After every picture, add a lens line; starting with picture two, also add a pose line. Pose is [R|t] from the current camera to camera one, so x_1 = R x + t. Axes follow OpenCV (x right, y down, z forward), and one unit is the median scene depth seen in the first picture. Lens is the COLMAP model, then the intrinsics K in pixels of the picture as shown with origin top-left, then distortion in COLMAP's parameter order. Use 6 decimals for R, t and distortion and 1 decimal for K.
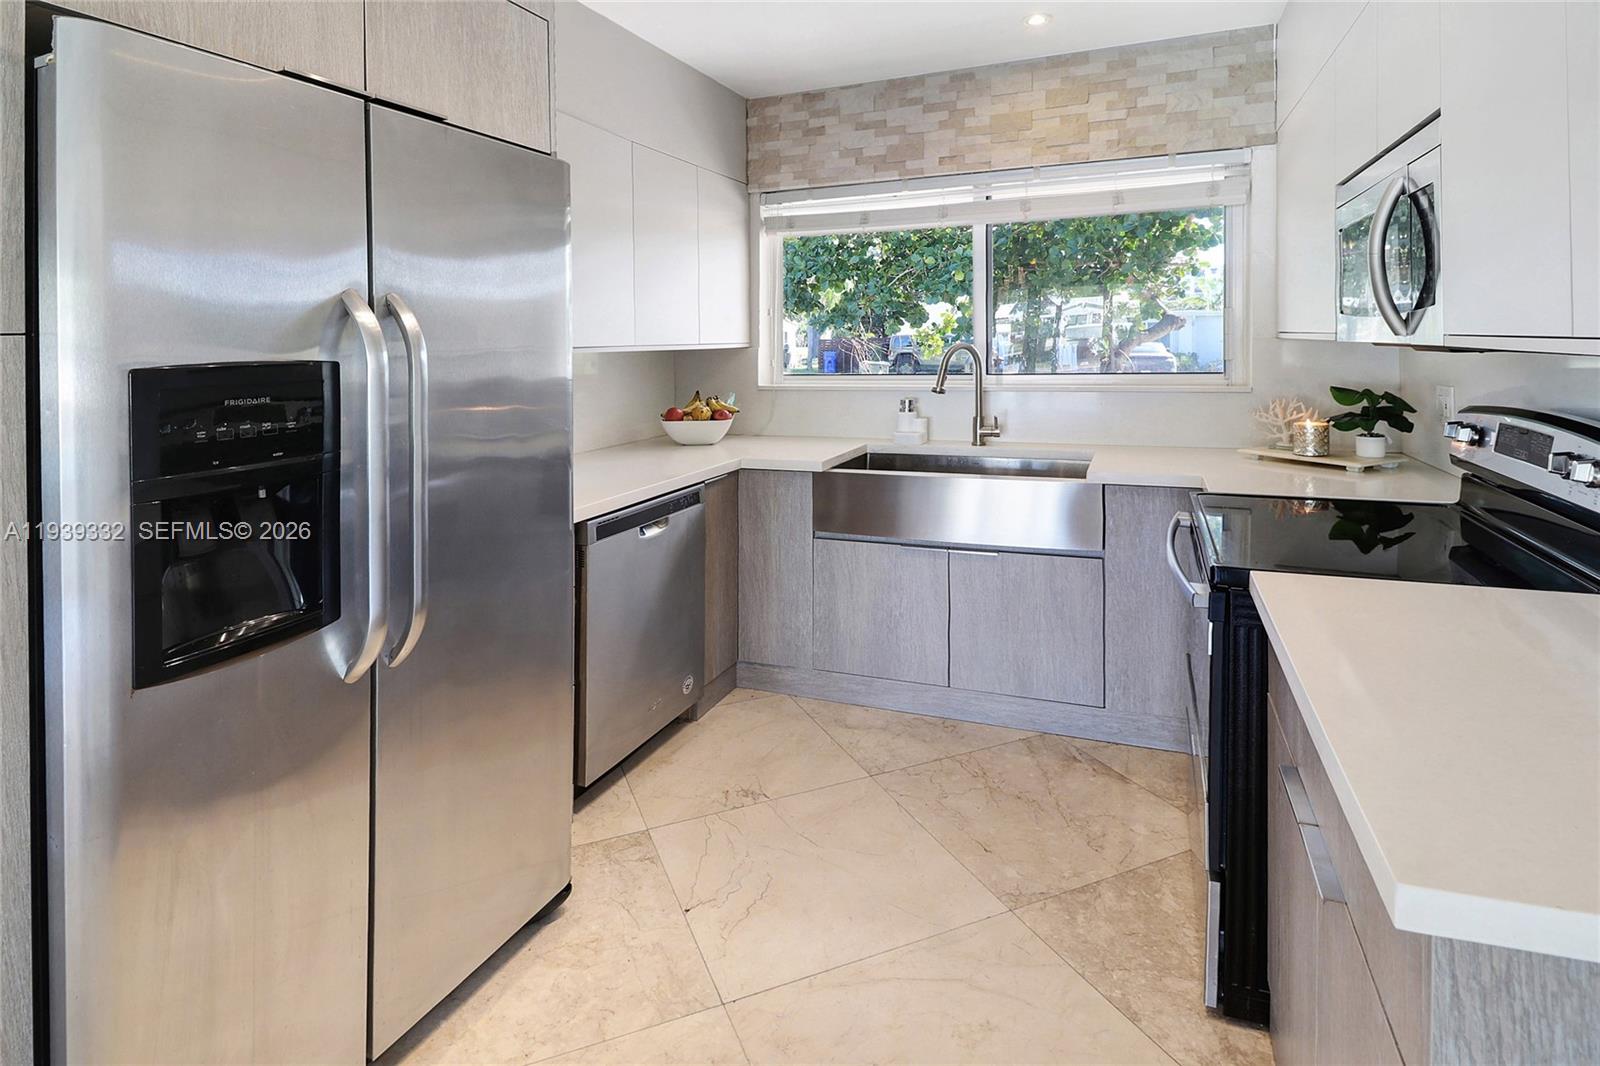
lens RADIAL K [[815.0, 0, 857.0], [0, 815.0, 374.0], [0, 0, 1]] dist [0.036887, -0.013455]
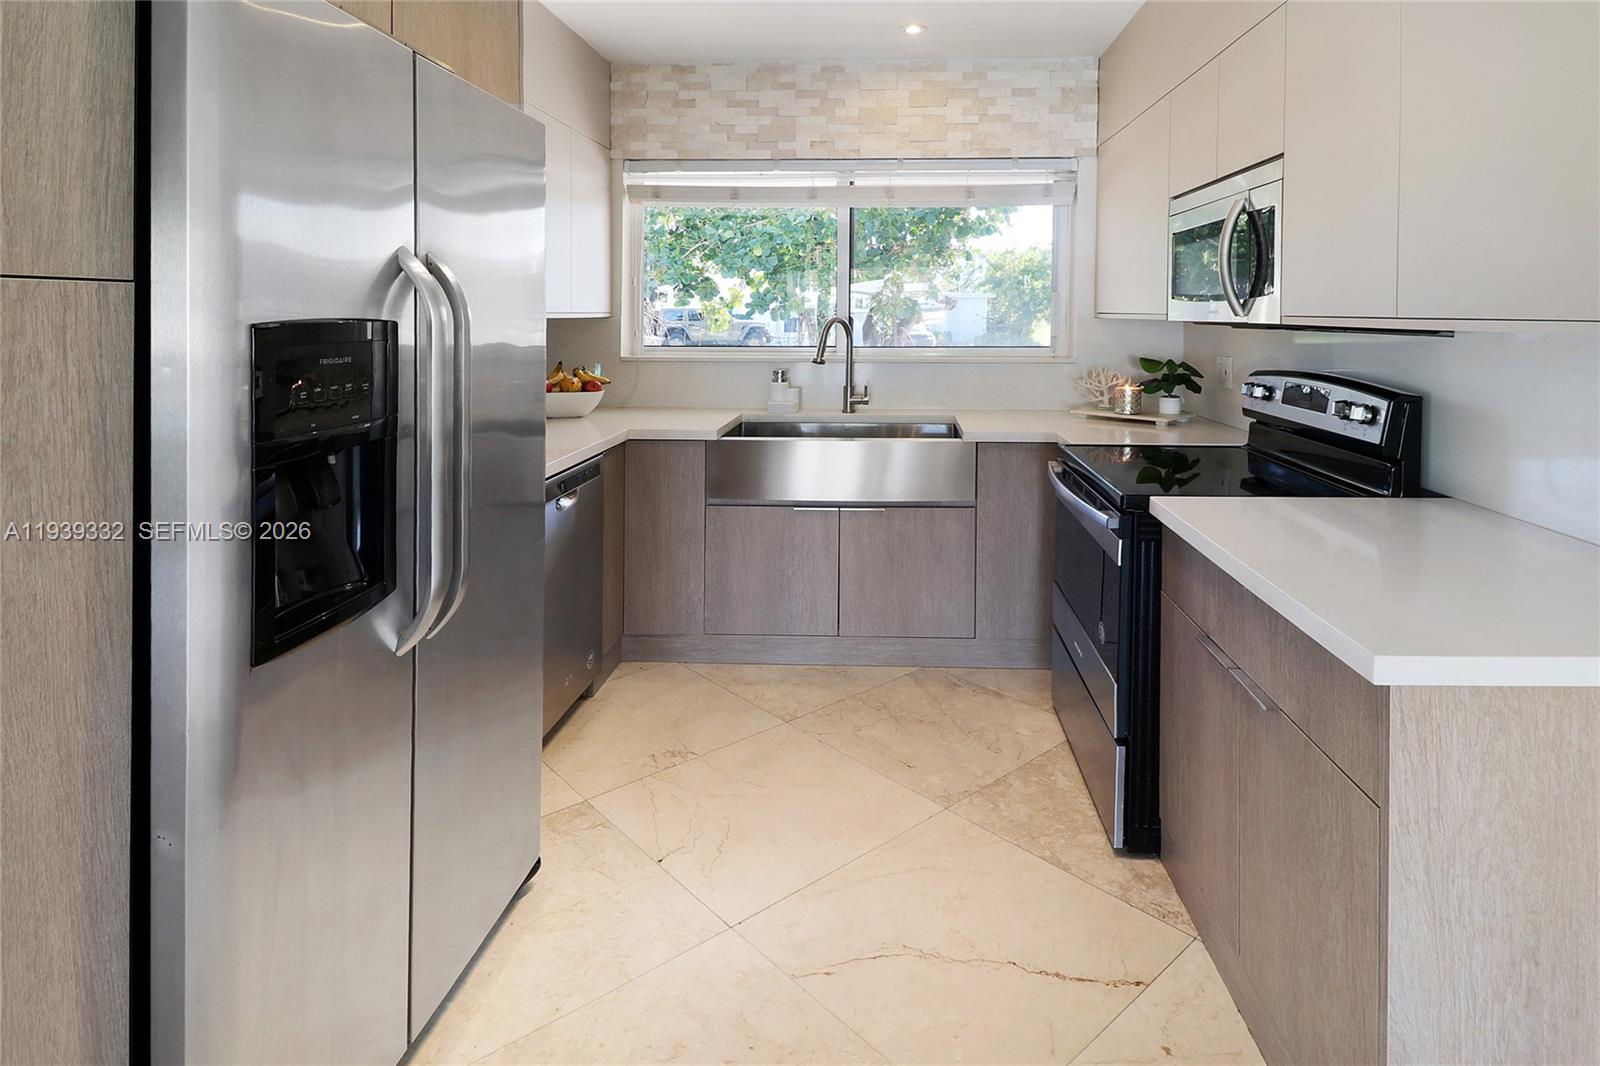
lens RADIAL K [[827.2, 0, 882.7], [0, 827.2, 342.6], [0, 0, 1]] dist [0.054727, -0.000518]
pose [[0.949010, 0.009686, 0.315097, -0.155764], [-0.006735, 0.999923, -0.010451, 0.006770], [-0.315174, 0.007796, 0.949002, -0.051802]]
